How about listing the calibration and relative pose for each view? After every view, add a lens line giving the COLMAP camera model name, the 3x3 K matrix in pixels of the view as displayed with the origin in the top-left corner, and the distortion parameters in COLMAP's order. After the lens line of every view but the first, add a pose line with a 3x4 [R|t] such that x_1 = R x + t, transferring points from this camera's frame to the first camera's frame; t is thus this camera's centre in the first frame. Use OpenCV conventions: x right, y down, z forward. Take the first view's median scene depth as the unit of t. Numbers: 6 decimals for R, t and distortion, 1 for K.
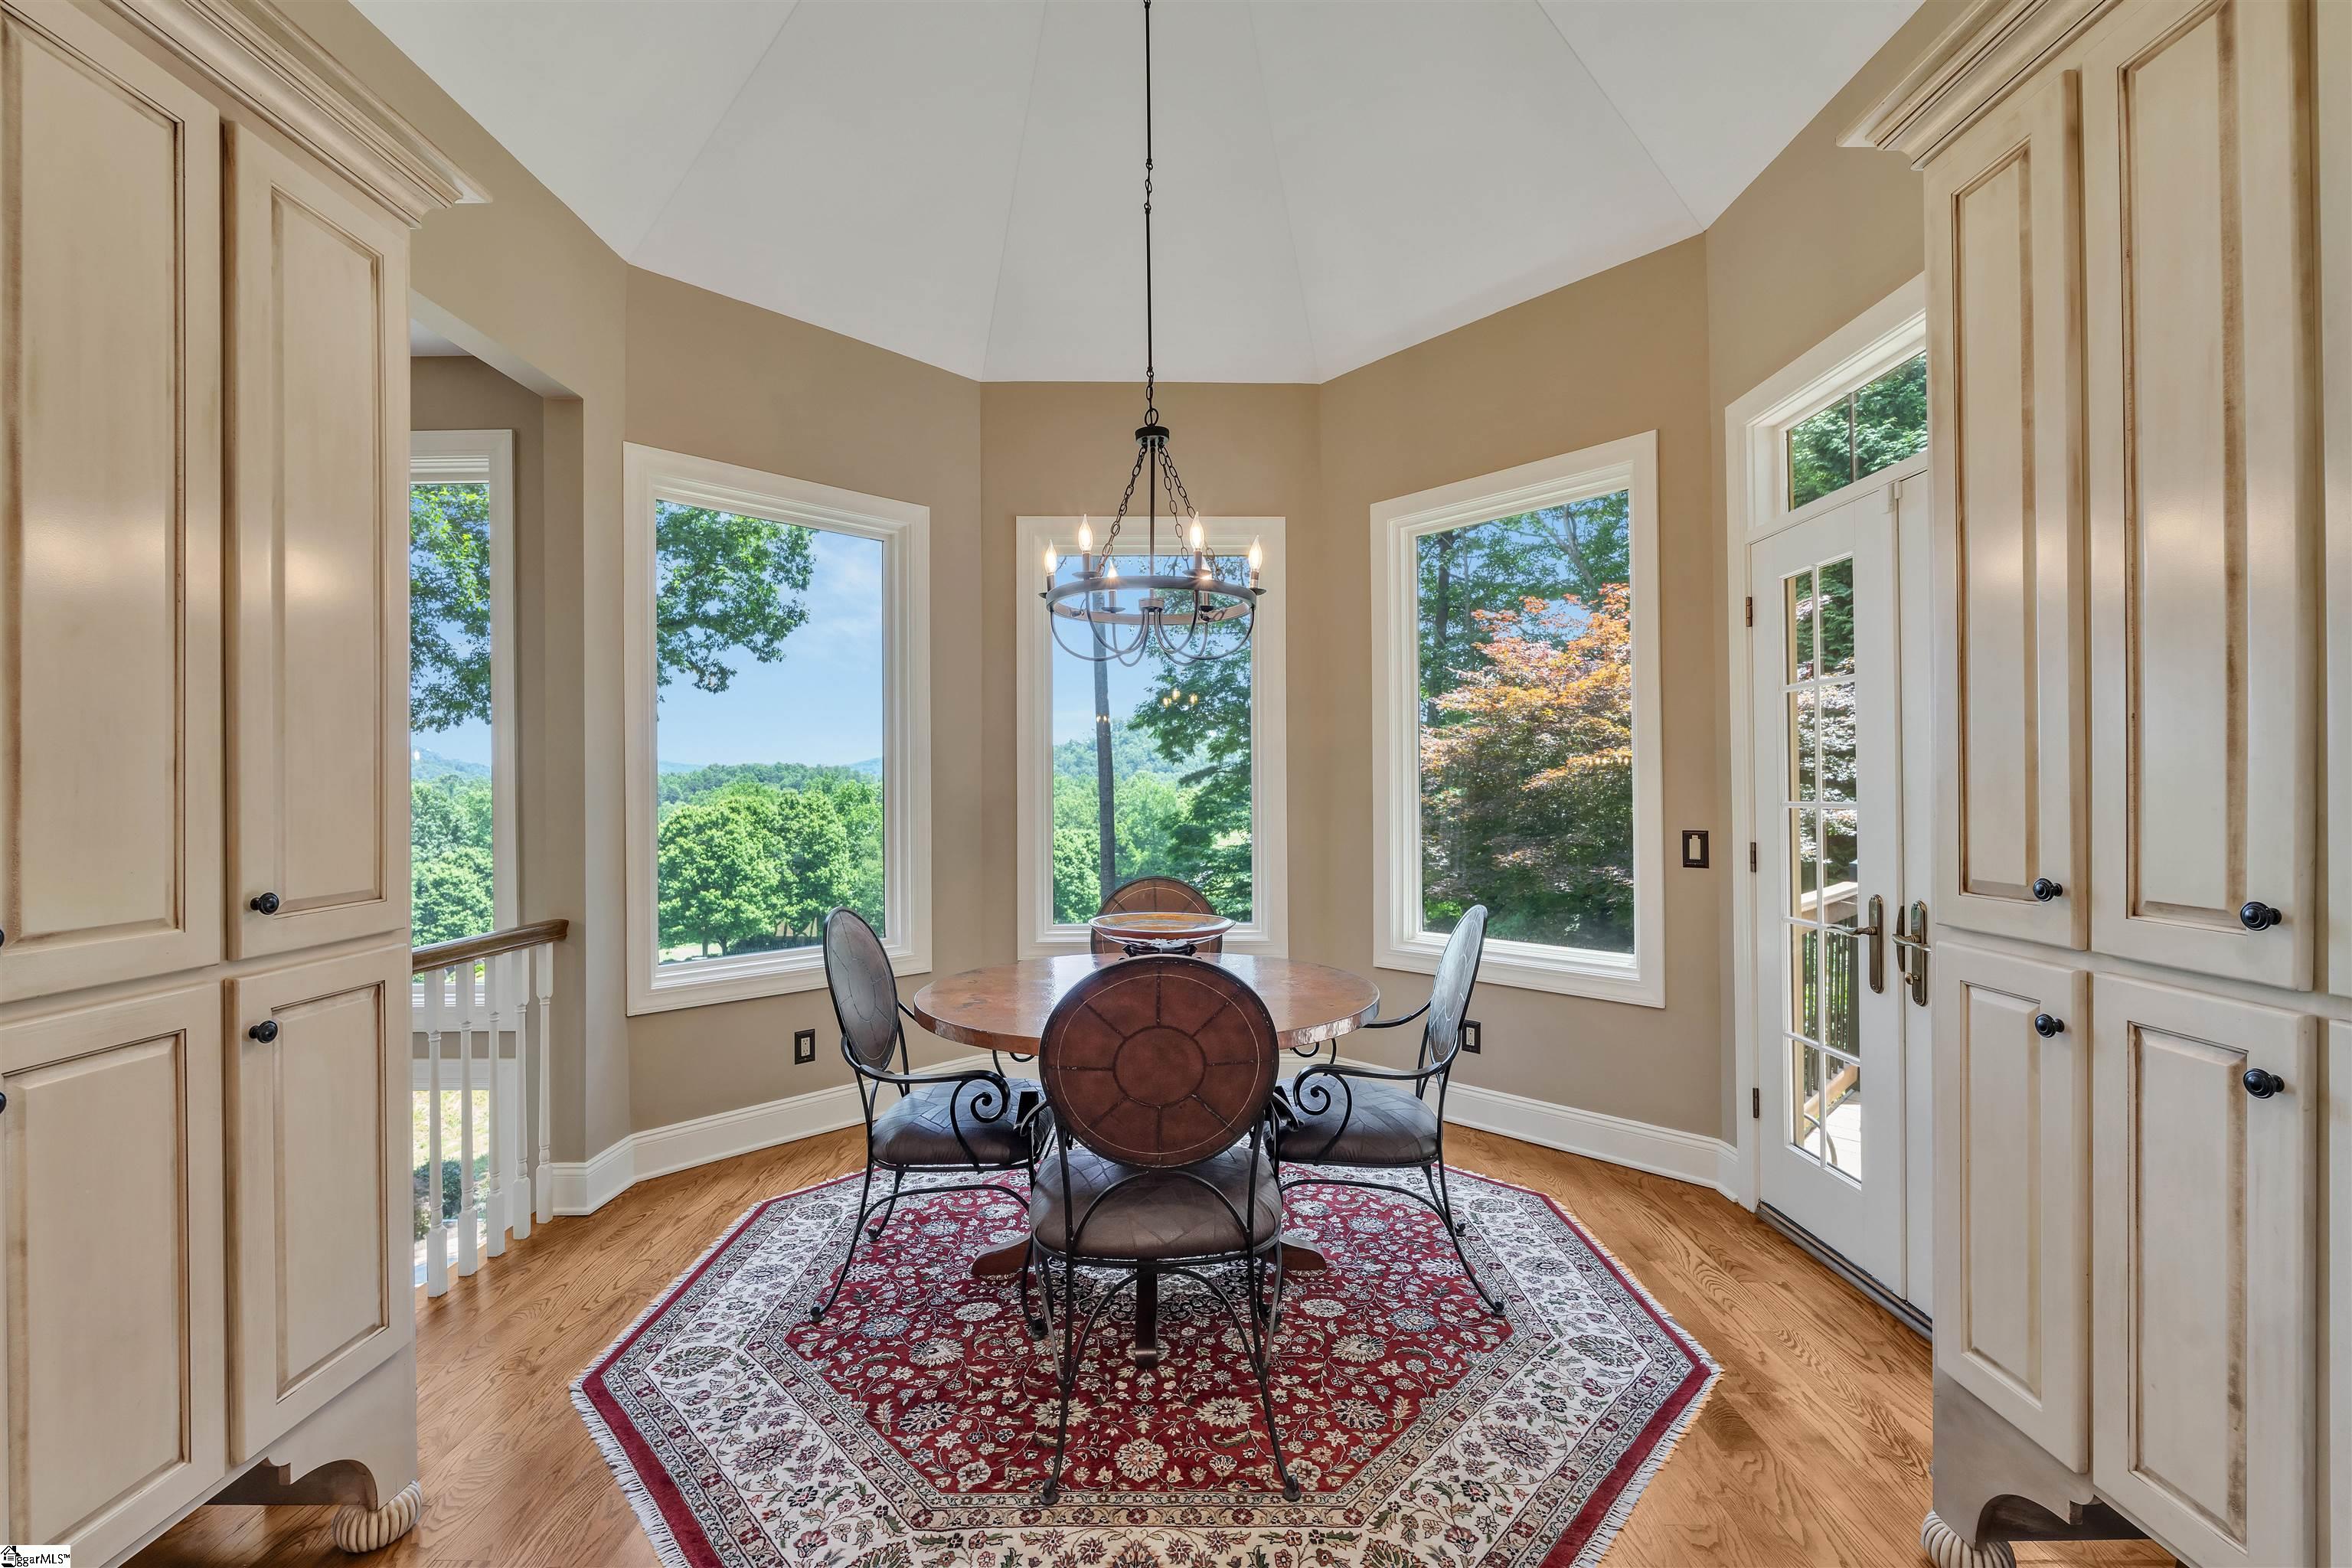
lens RADIAL K [[1020.8, 0, 1173.1], [0, 1020.8, 786.6], [0, 0, 1]] dist [-0.011153, 0.001198]
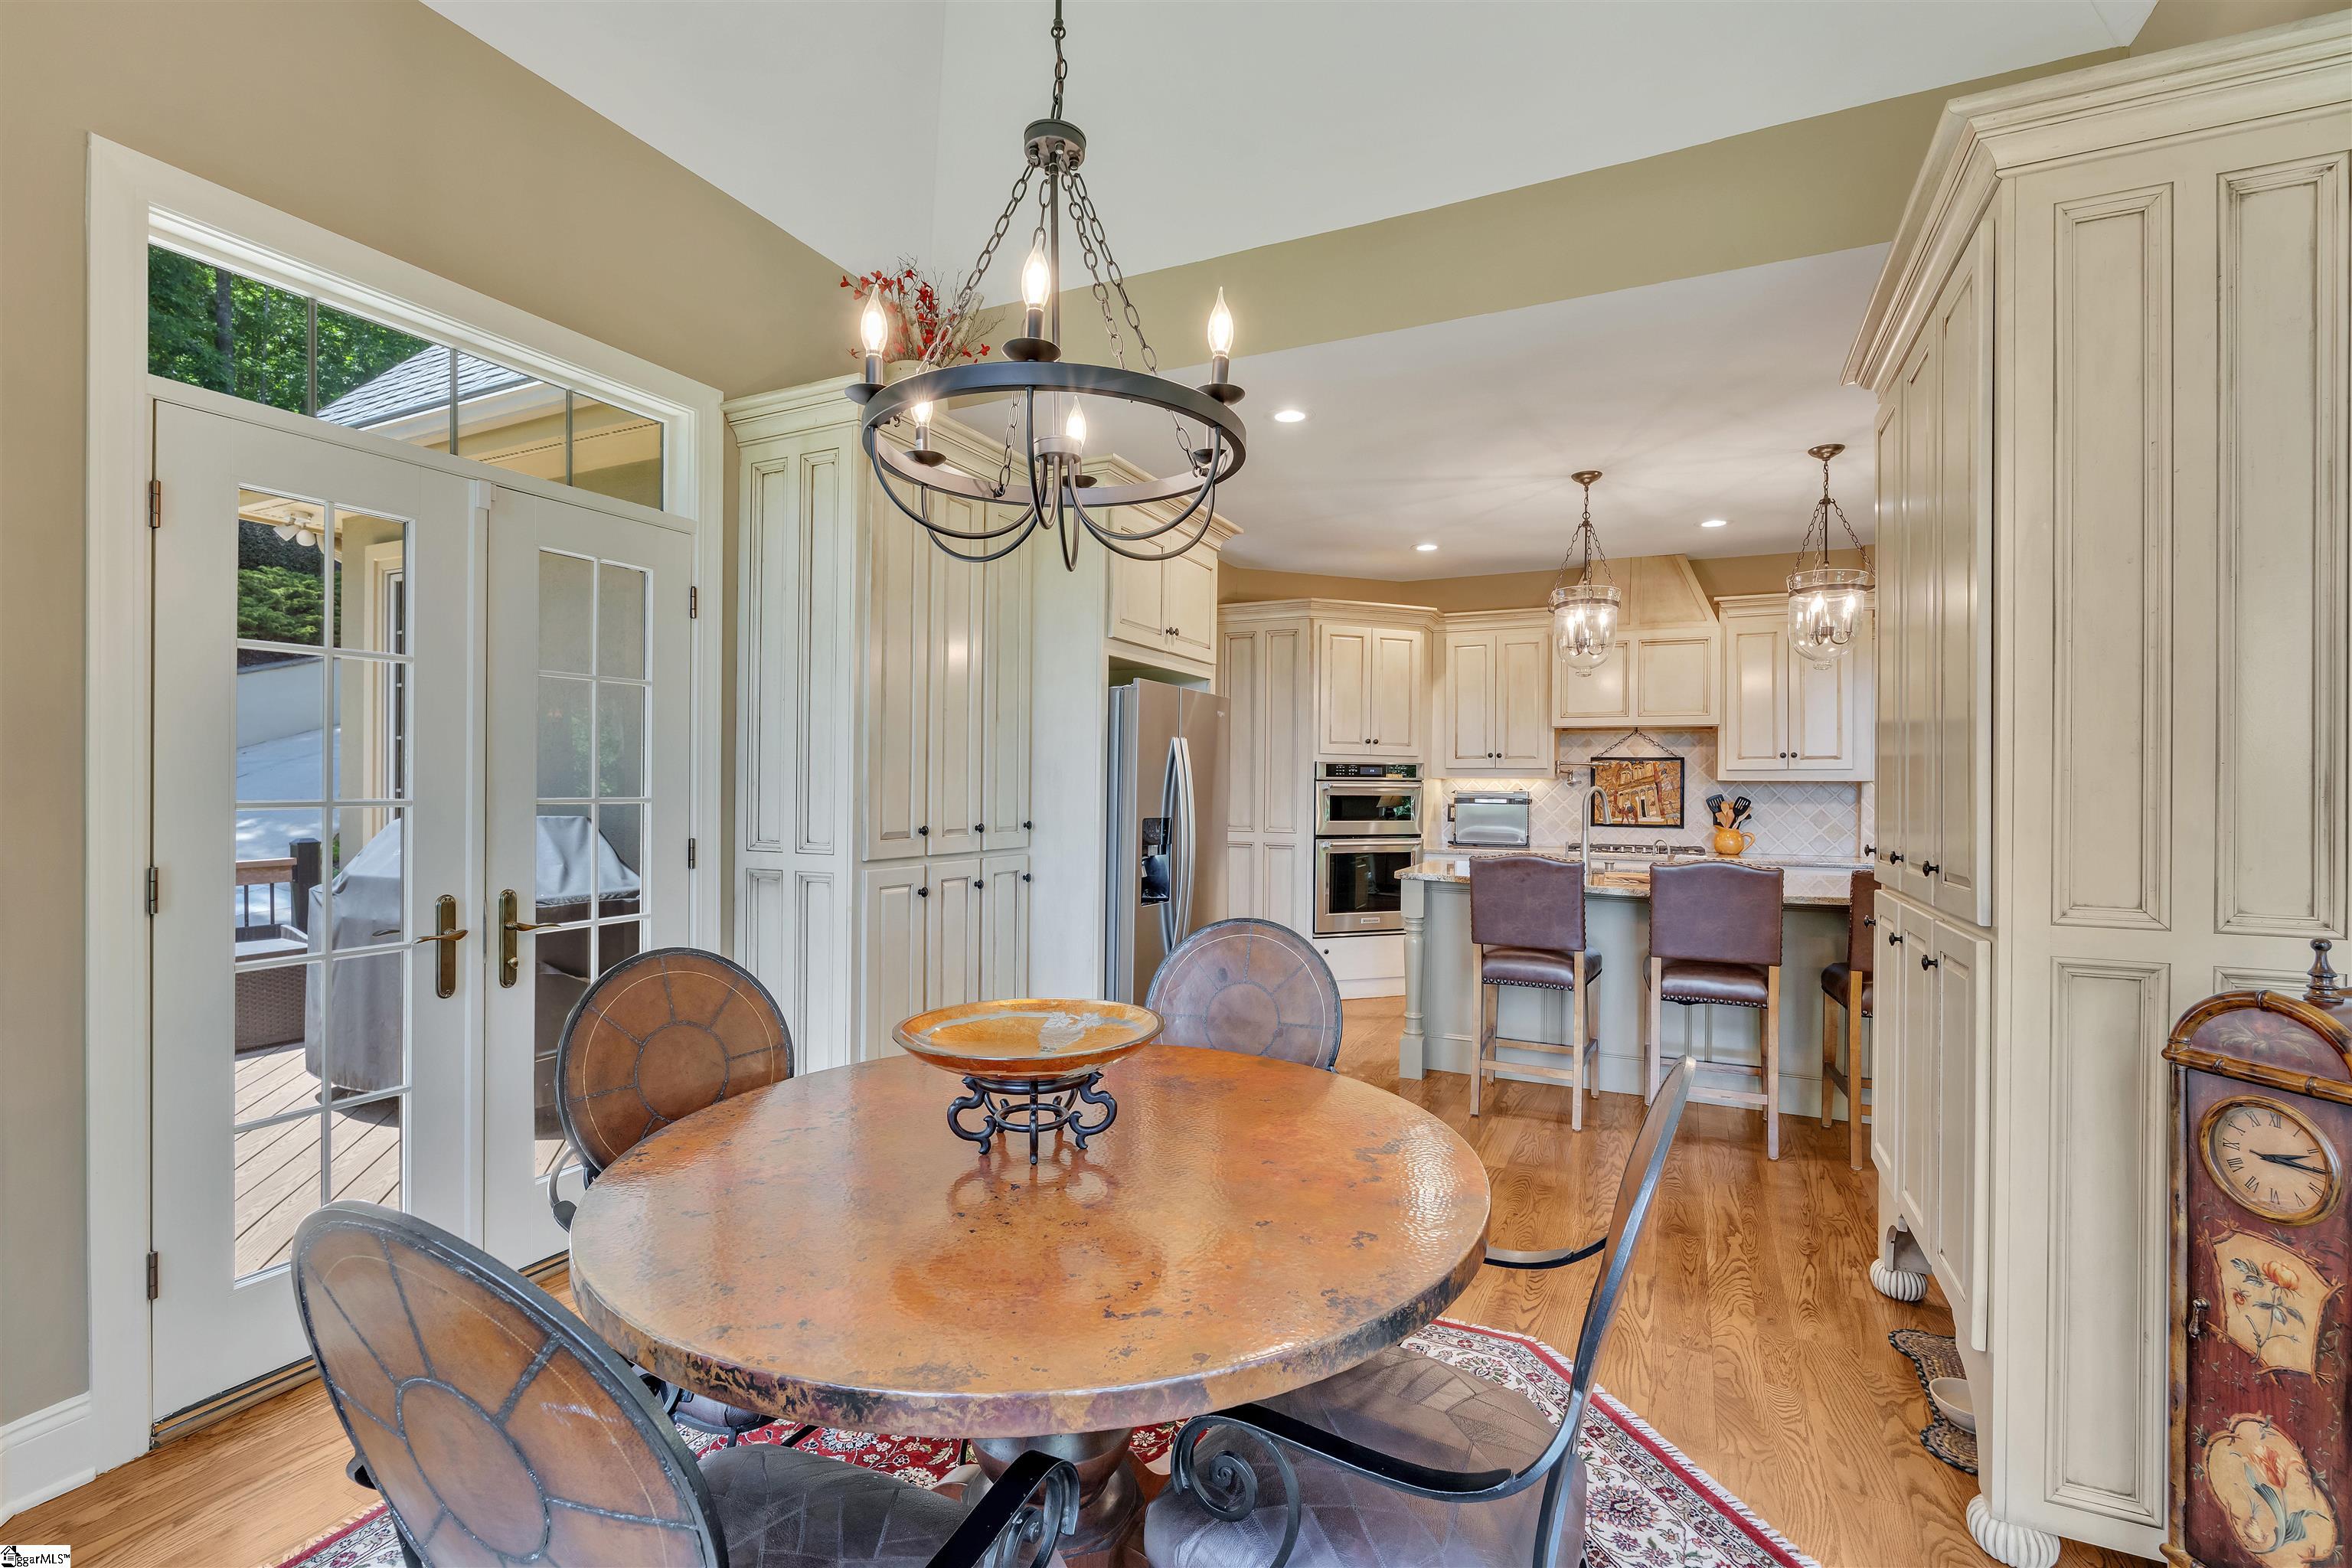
lens RADIAL K [[1049.2, 0, 1171.5], [0, 1049.2, 780.0], [0, 0, 1]] dist [-0.002110, -0.000198]
pose [[-0.901517, -0.000225, 0.432744, -0.583081], [-0.003382, 0.999973, -0.006527, 0.004296], [-0.432730, -0.007348, -0.901493, 2.672837]]
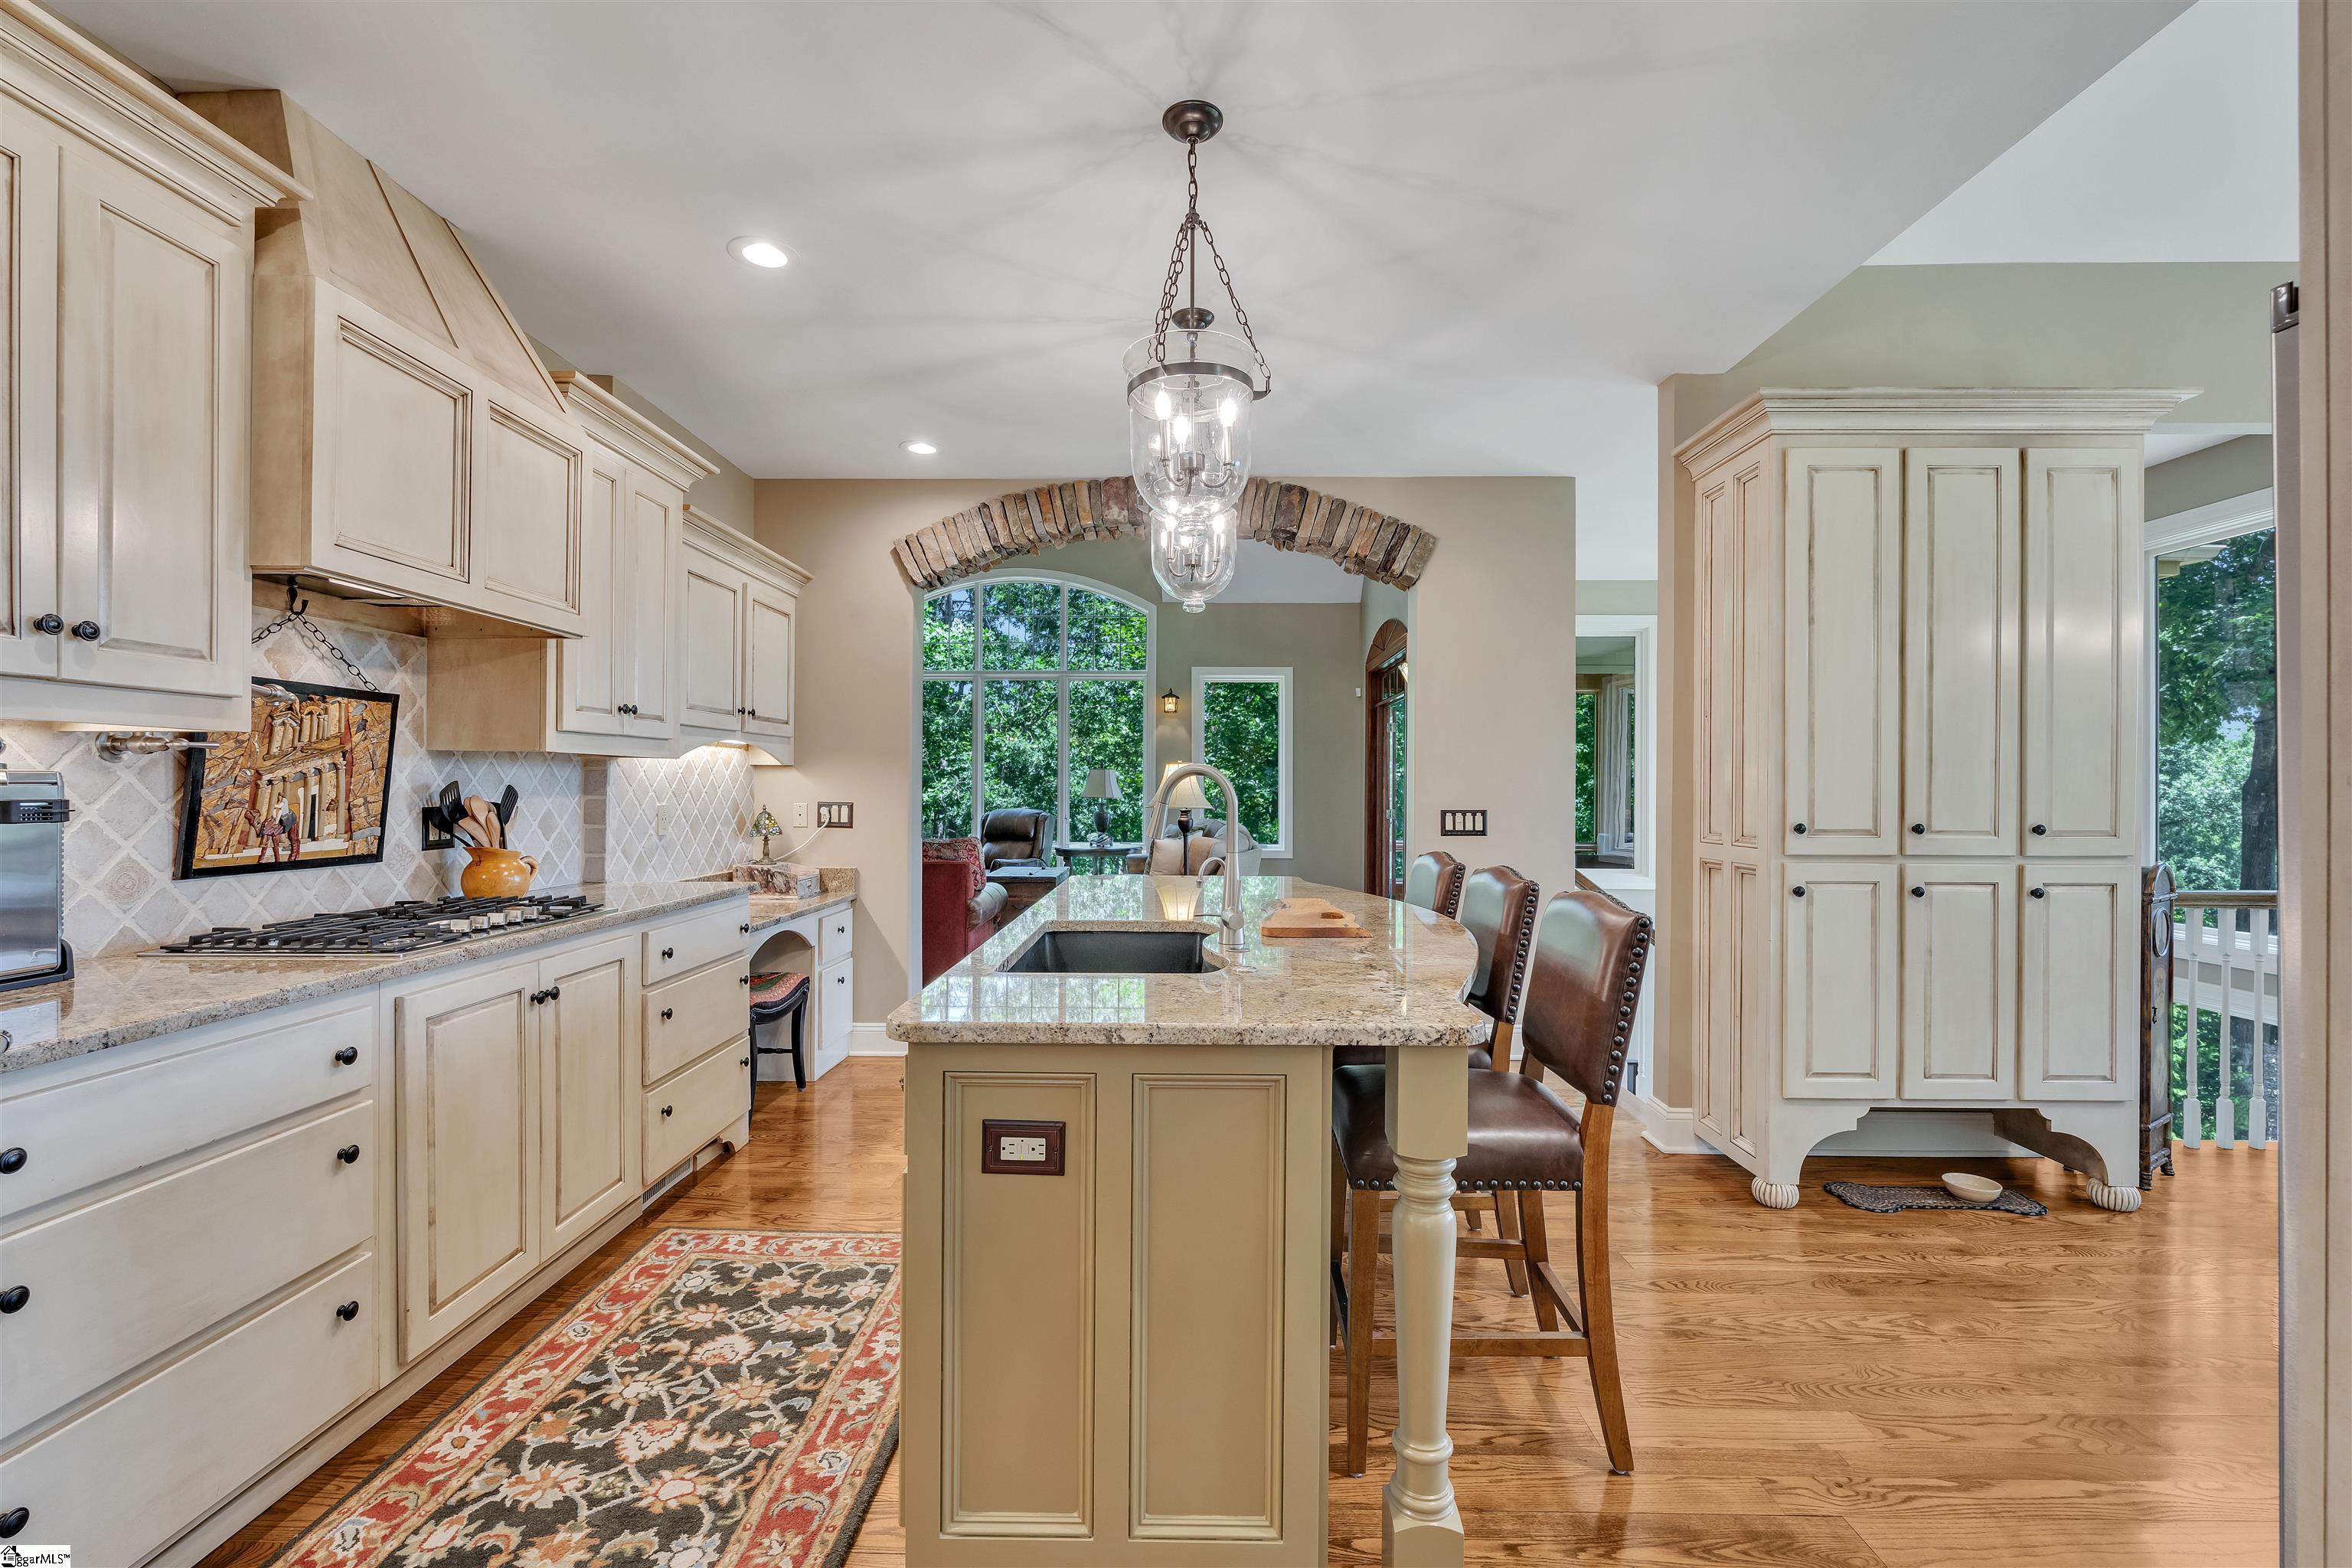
lens RADIAL K [[1012.0, 0, 1178.0], [0, 1012.0, 790.2], [0, 0, 1]] dist [-0.002052, -0.000099]
pose [[-0.015423, 0.008790, -0.999842, 1.122299], [-0.003006, 0.999956, 0.008837, 0.023109], [0.999877, 0.003142, -0.015396, -0.674214]]
